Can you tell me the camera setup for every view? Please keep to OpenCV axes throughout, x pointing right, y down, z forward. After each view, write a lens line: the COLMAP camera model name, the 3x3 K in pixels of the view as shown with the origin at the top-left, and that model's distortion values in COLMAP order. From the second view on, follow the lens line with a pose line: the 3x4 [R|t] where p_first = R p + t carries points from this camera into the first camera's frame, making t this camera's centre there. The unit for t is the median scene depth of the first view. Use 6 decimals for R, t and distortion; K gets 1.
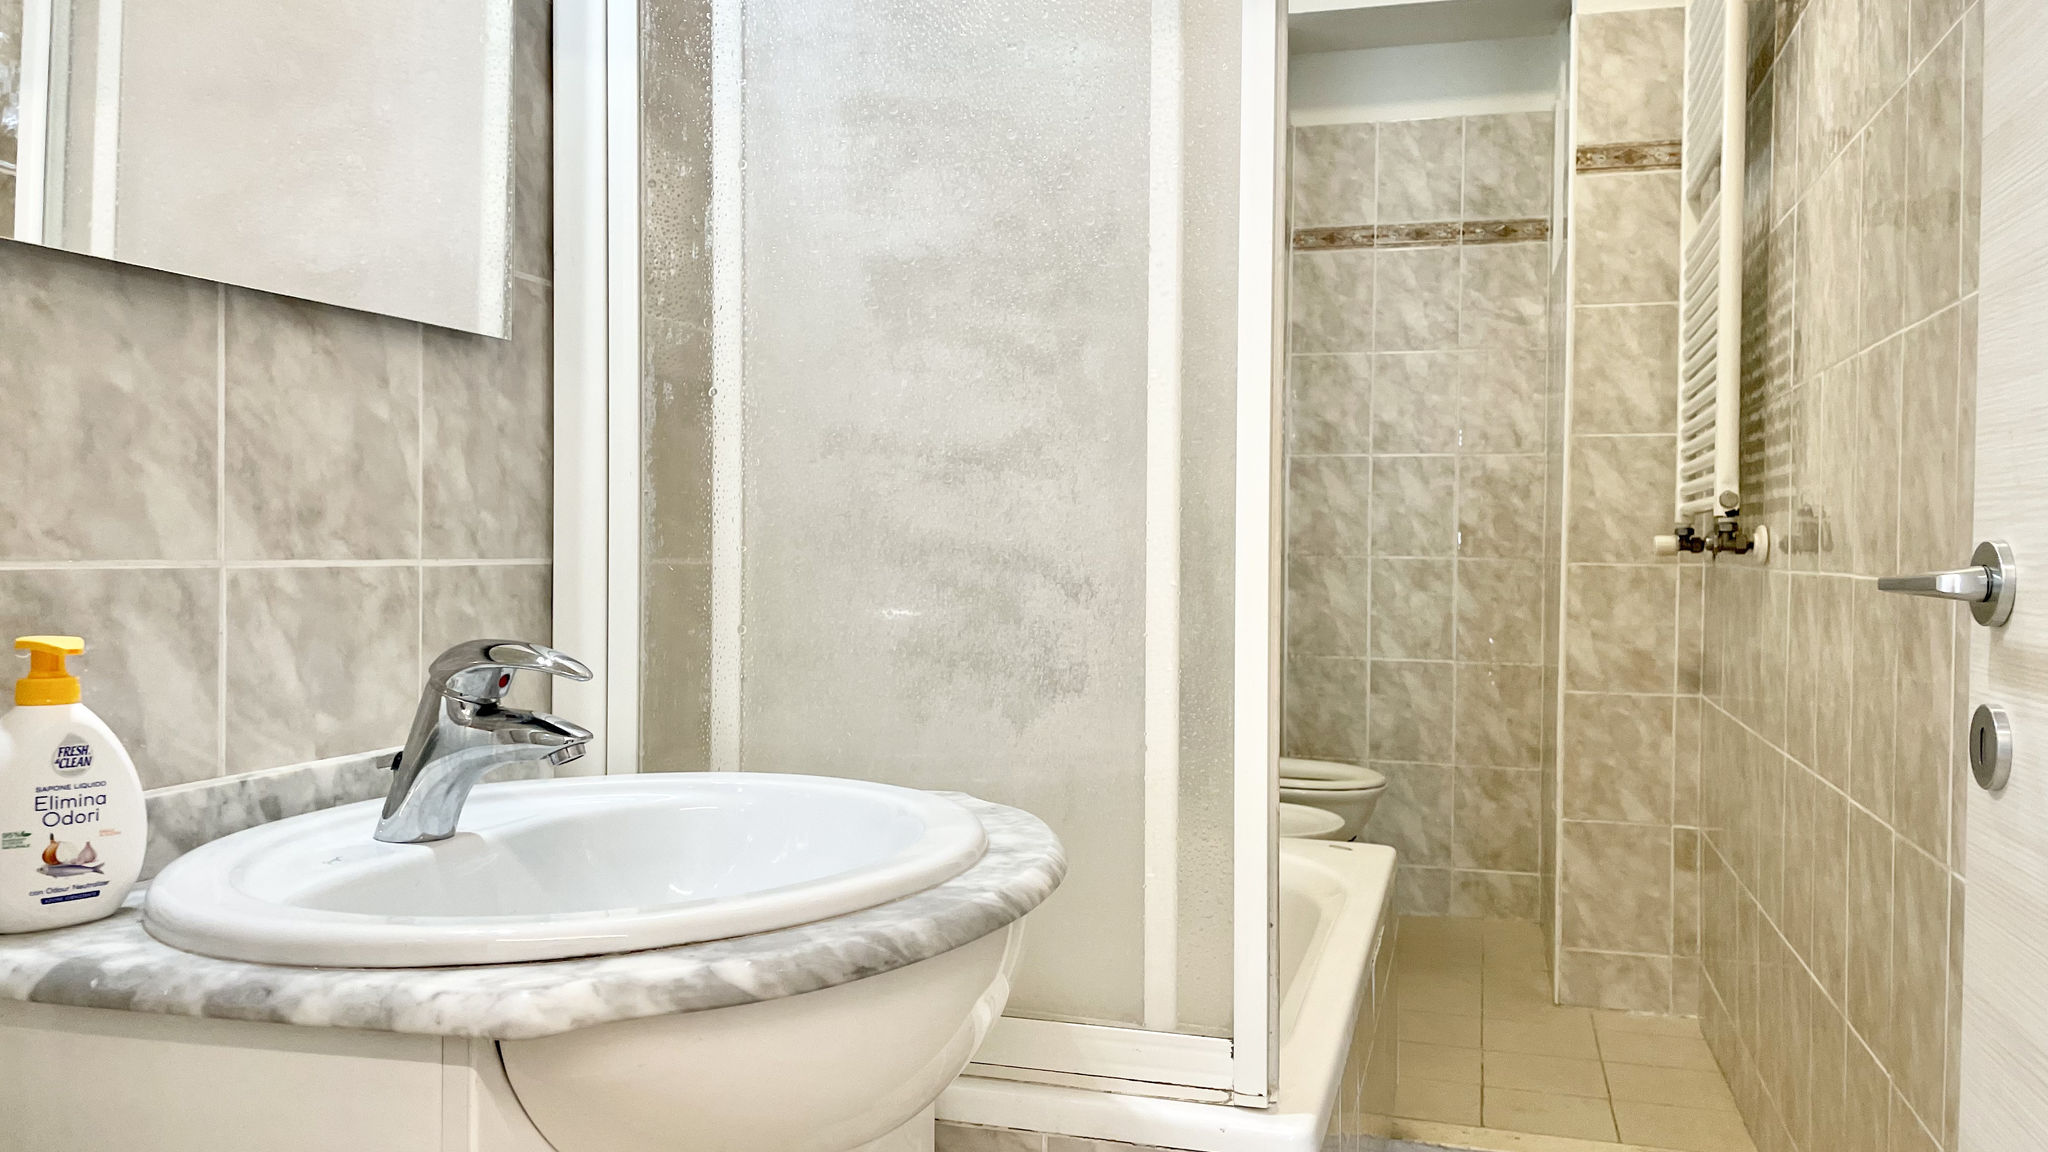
lens RADIAL K [[1544.4, 0, 1030.7], [0, 1544.4, 570.2], [0, 0, 1]] dist [0.106516, -0.130004]
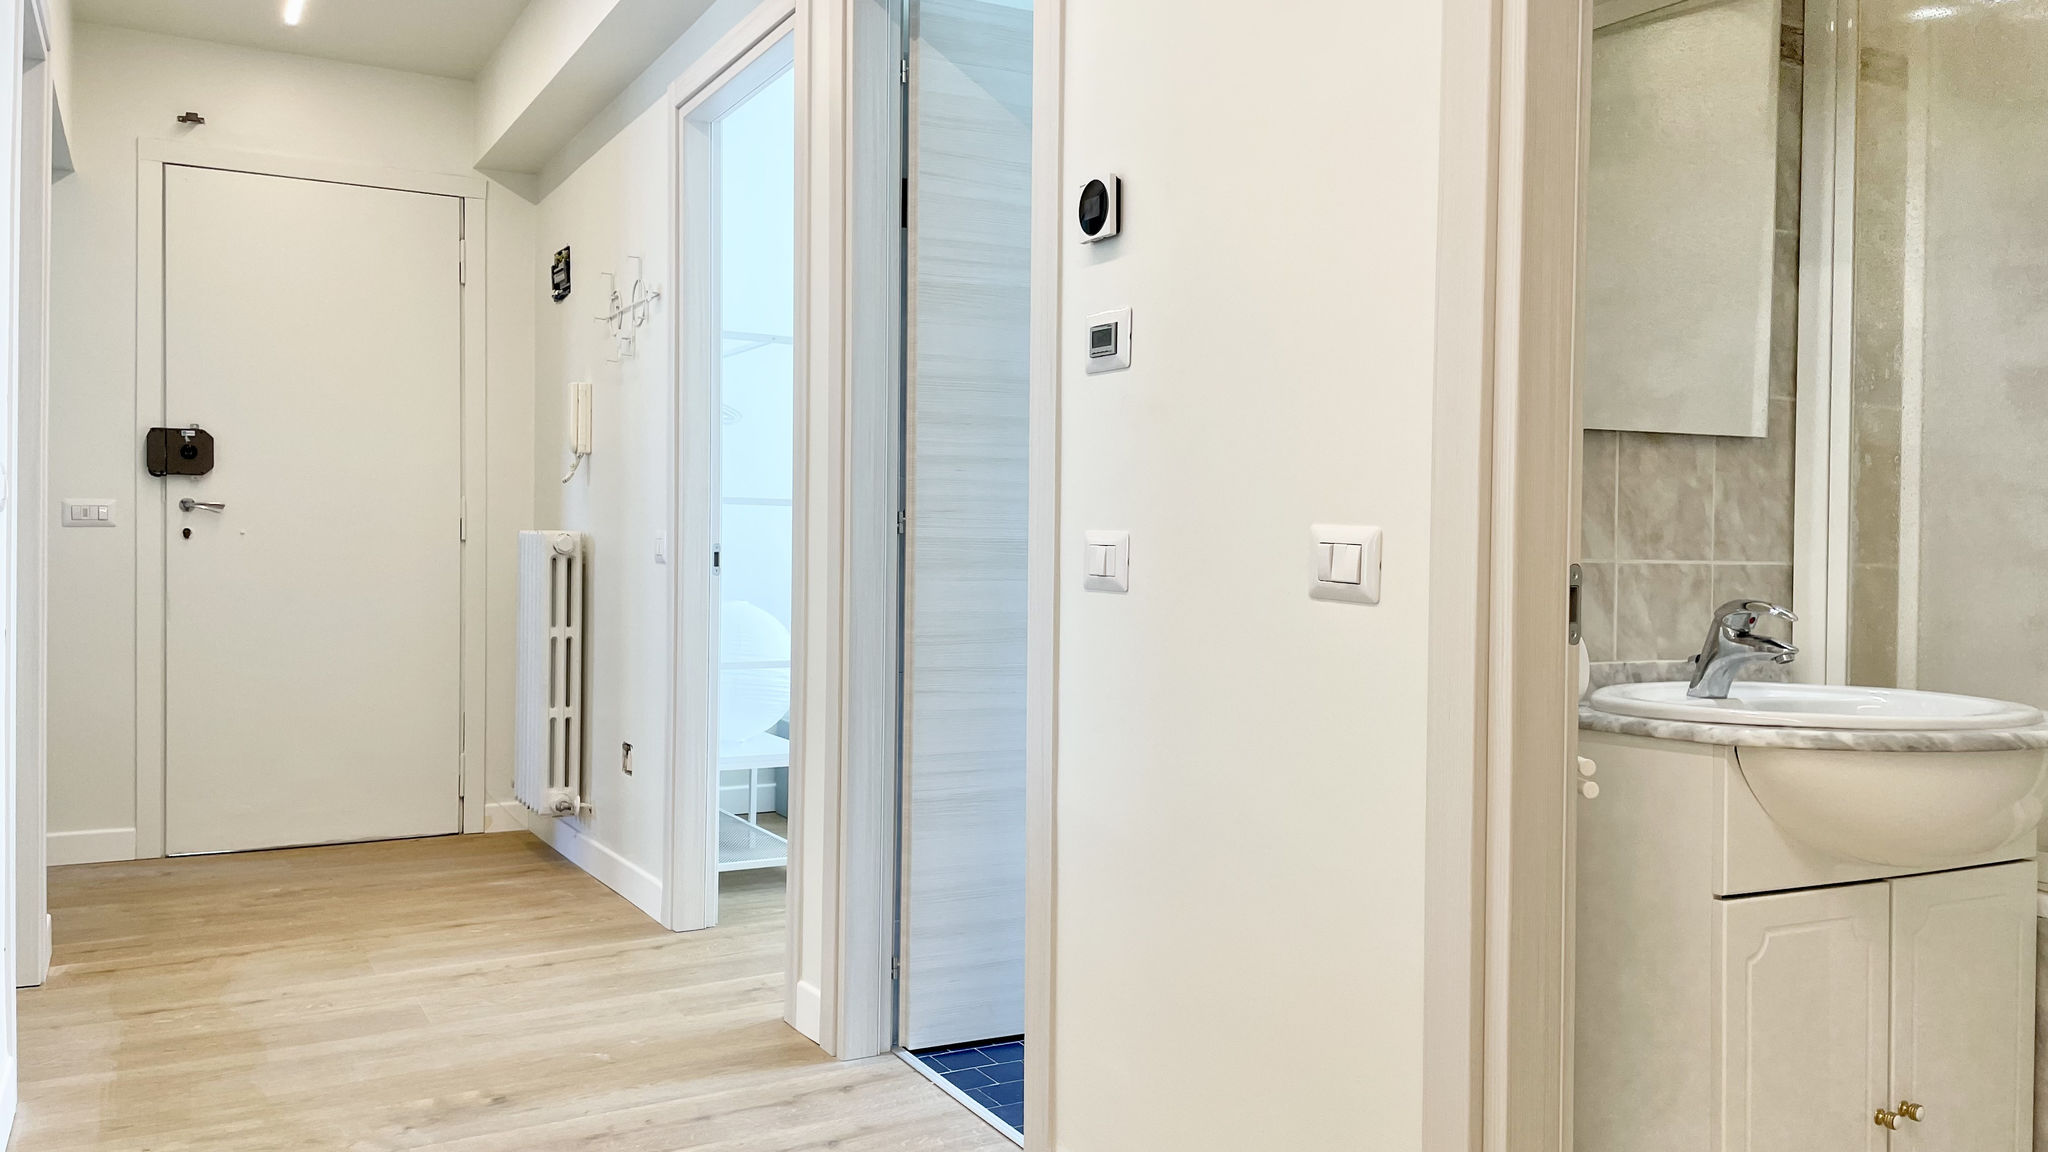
lens RADIAL K [[1544.4, 0, 1030.7], [0, 1544.4, 570.2], [0, 0, 1]] dist [0.106516, -0.130004]
pose [[0.700252, 0.006203, -0.713868, 0.417542], [-0.015890, 0.999850, -0.006899, 0.033678], [0.713718, 0.016174, 0.700246, -0.988233]]
